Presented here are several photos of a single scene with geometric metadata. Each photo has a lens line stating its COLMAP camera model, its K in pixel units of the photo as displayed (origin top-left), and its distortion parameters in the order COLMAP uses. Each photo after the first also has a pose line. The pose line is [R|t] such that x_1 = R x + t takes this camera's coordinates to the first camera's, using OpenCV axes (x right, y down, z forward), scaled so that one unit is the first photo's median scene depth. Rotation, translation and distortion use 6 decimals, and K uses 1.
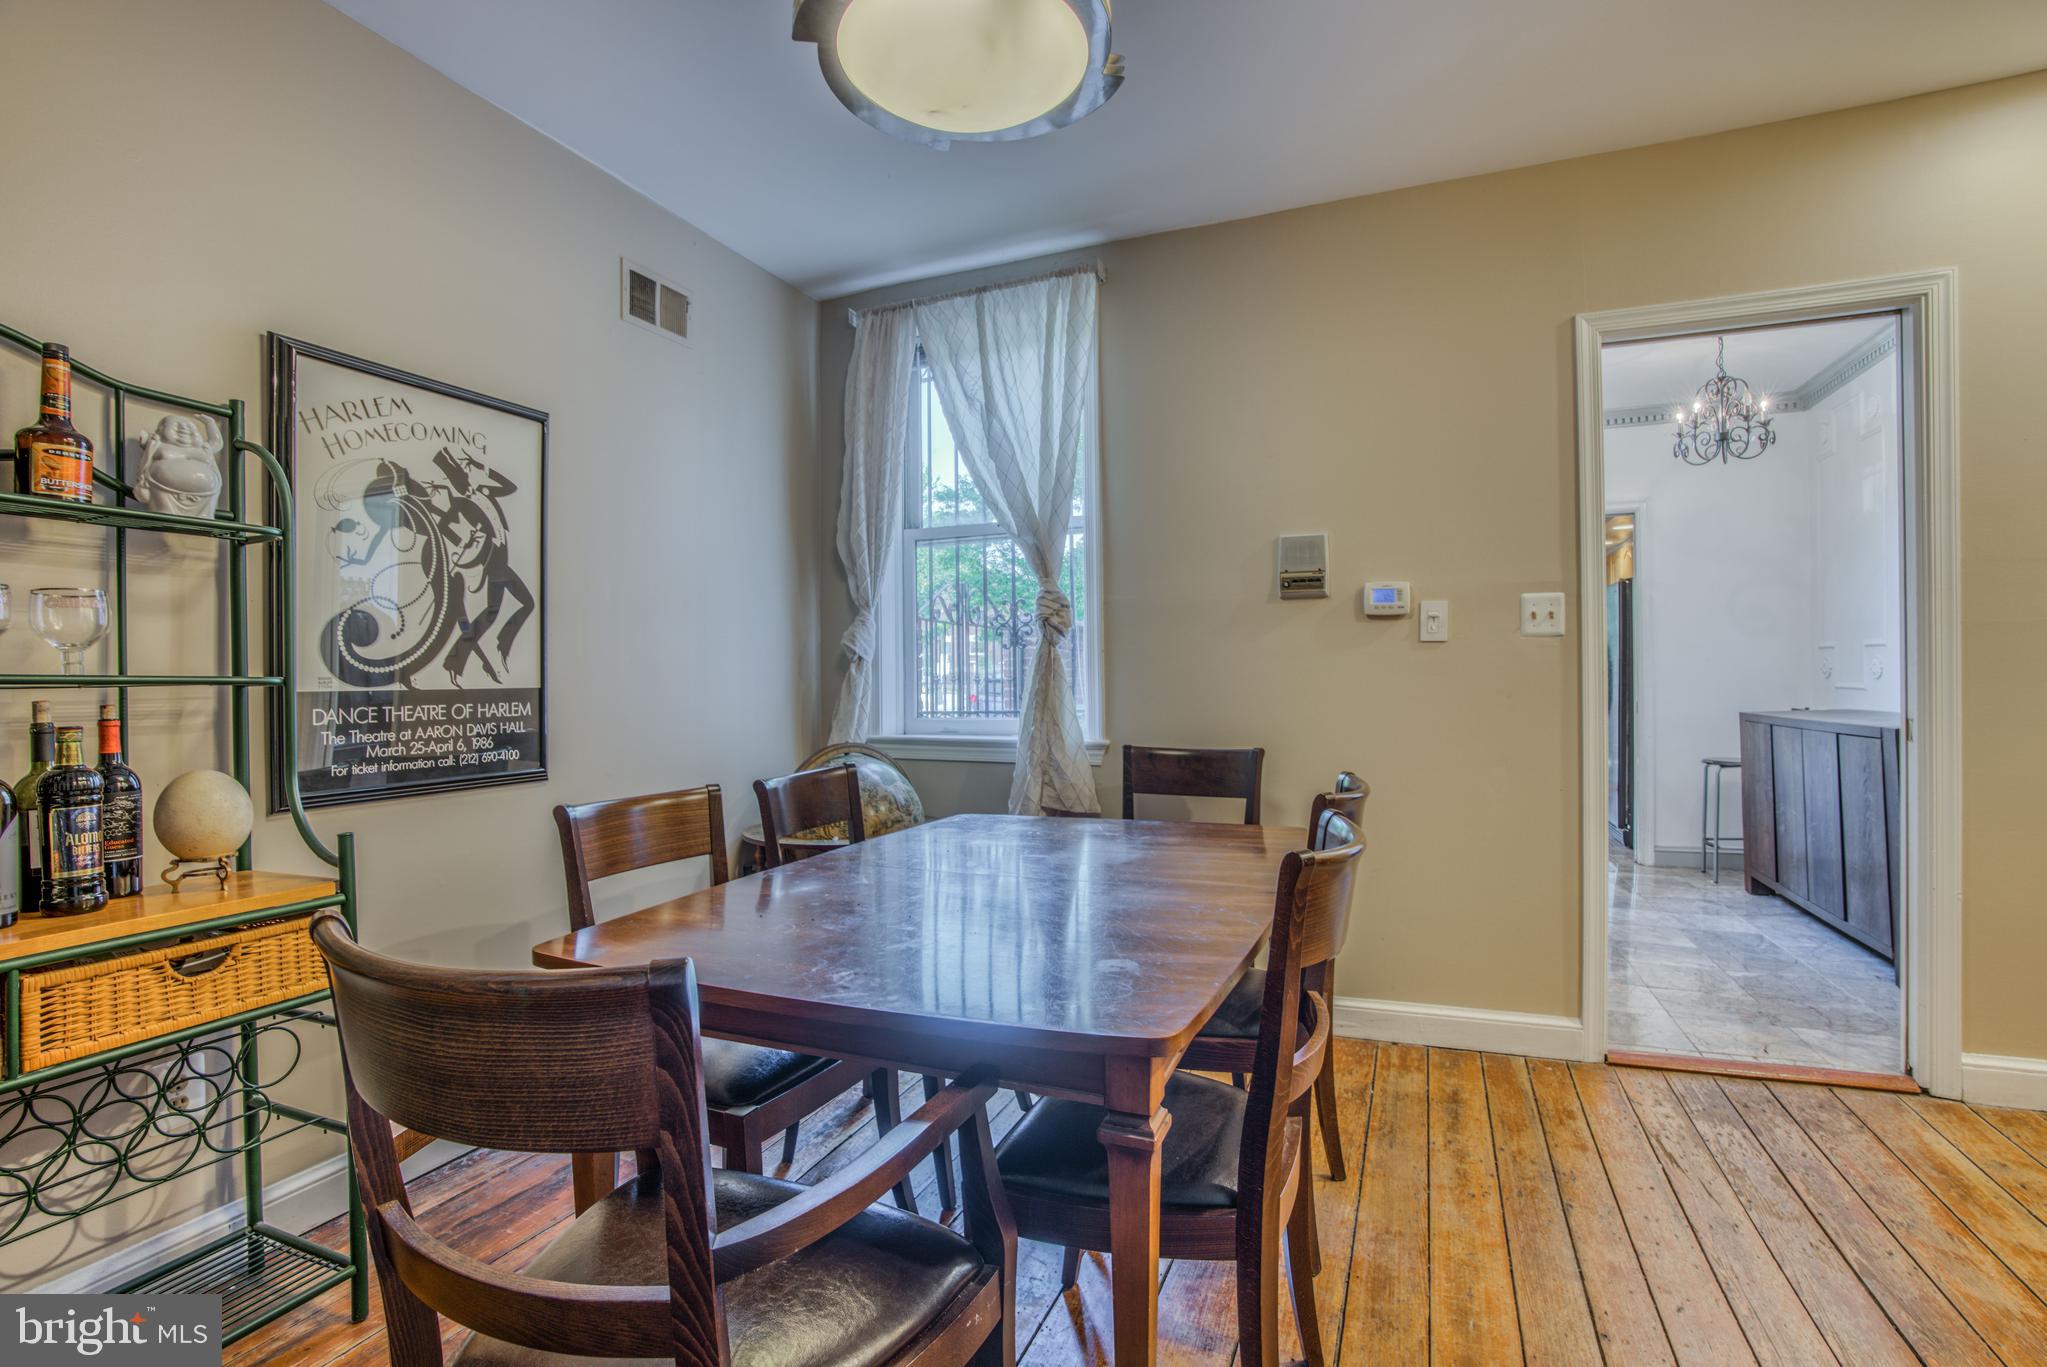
lens RADIAL K [[965.3, 0, 1023.5], [0, 965.3, 683.5], [0, 0, 1]] dist [-0.069300, 0.029898]
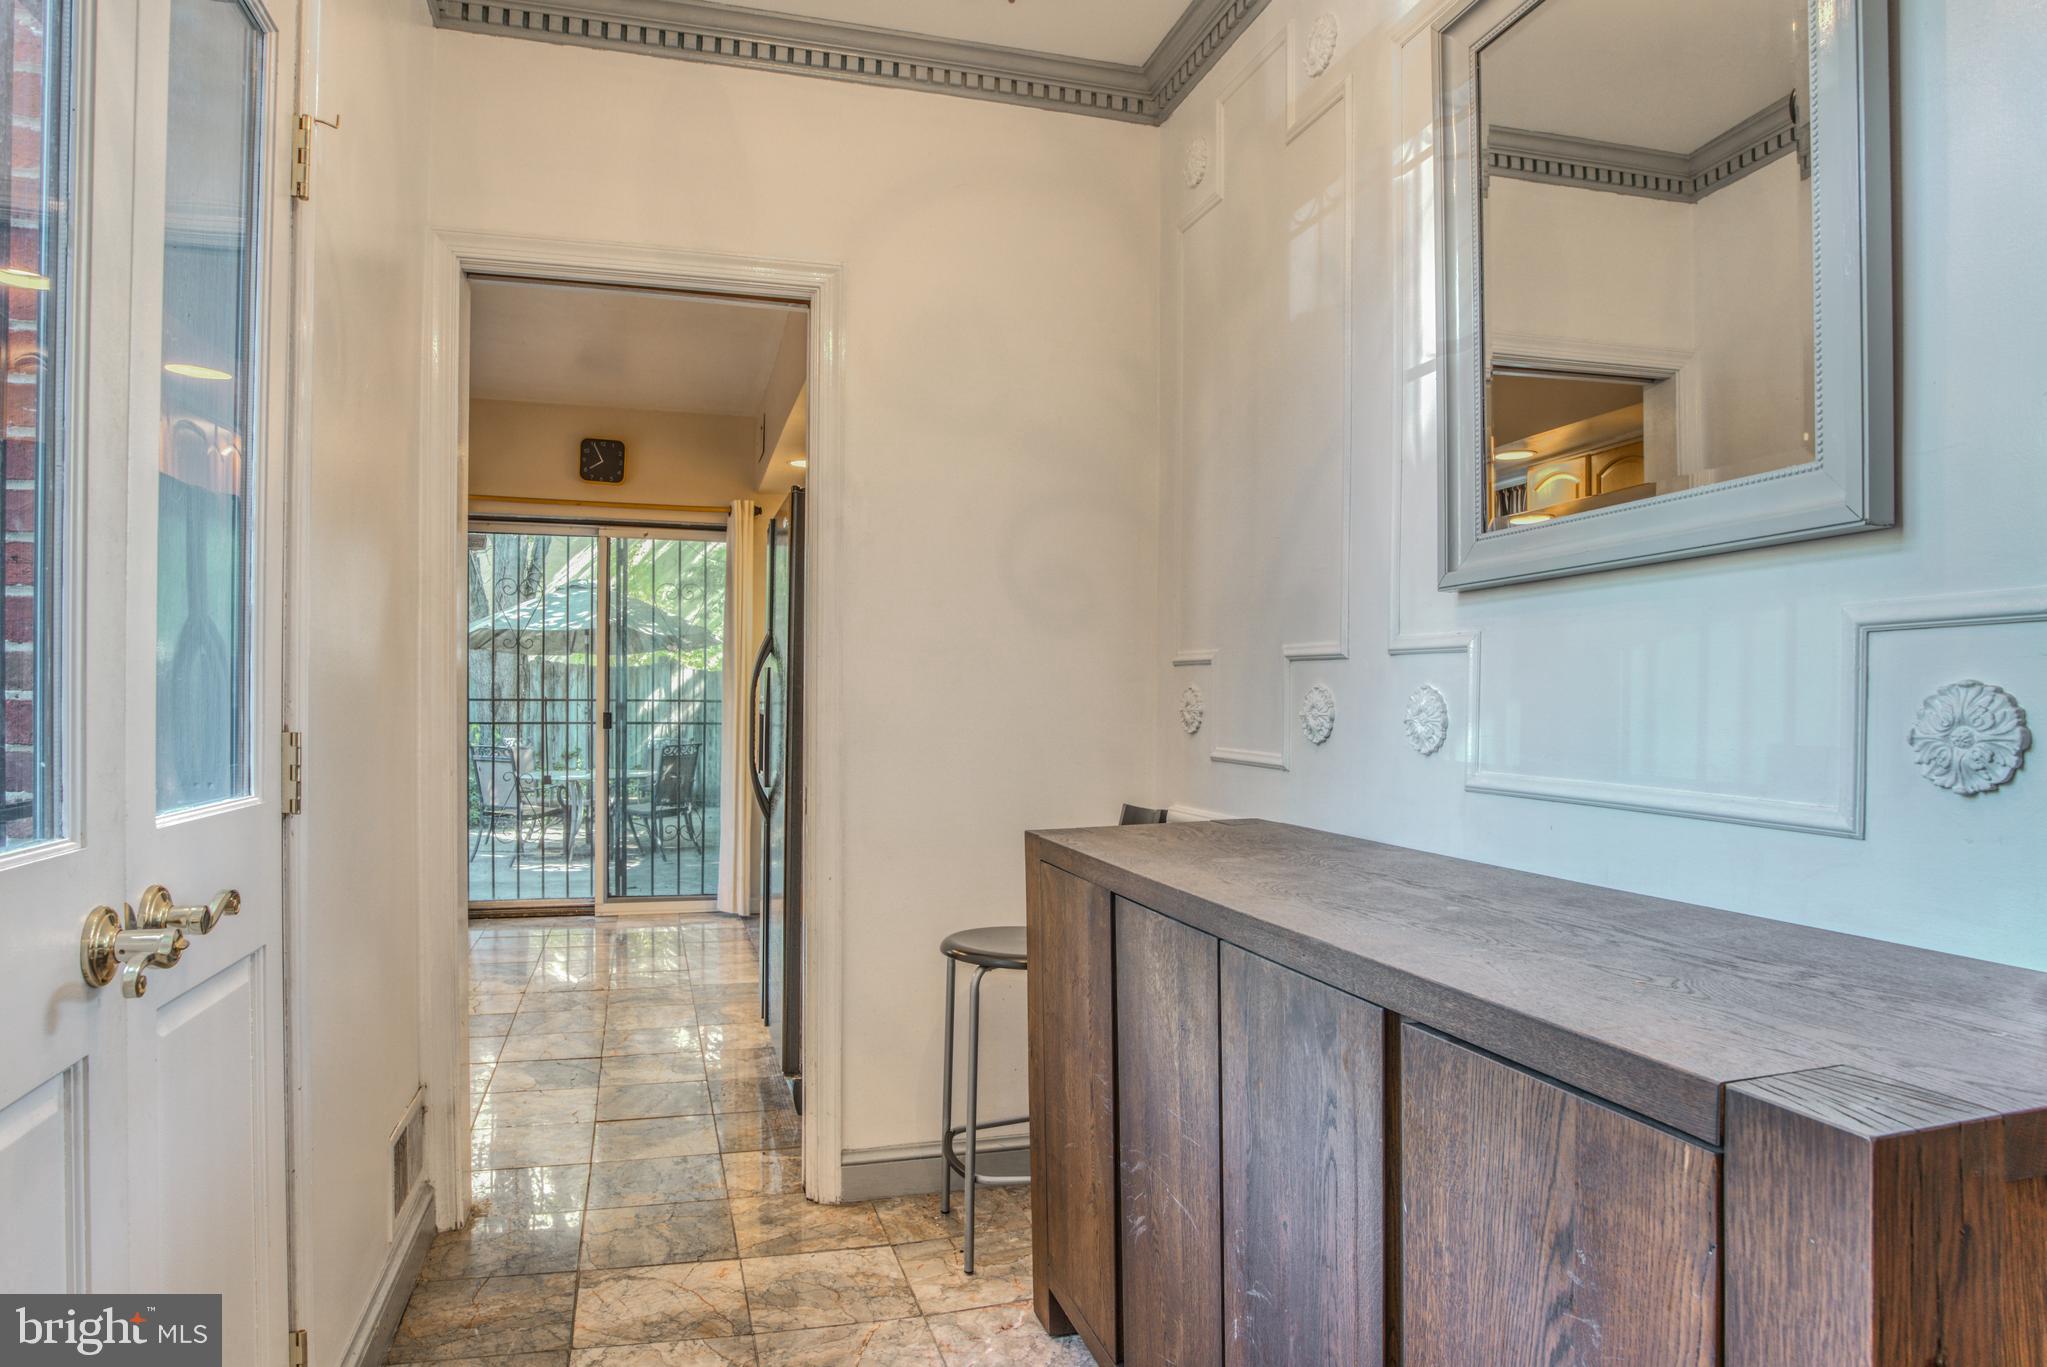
lens RADIAL K [[1292.4, 0, 1025.1], [0, 1292.4, 717.1], [0, 0, 1]] dist [-0.101769, 0.076884]
pose [[0.786642, 0.008279, 0.617353, 0.378243], [-0.013281, 0.999906, 0.003514, -0.012656], [-0.617266, -0.010963, 0.786678, 0.503999]]
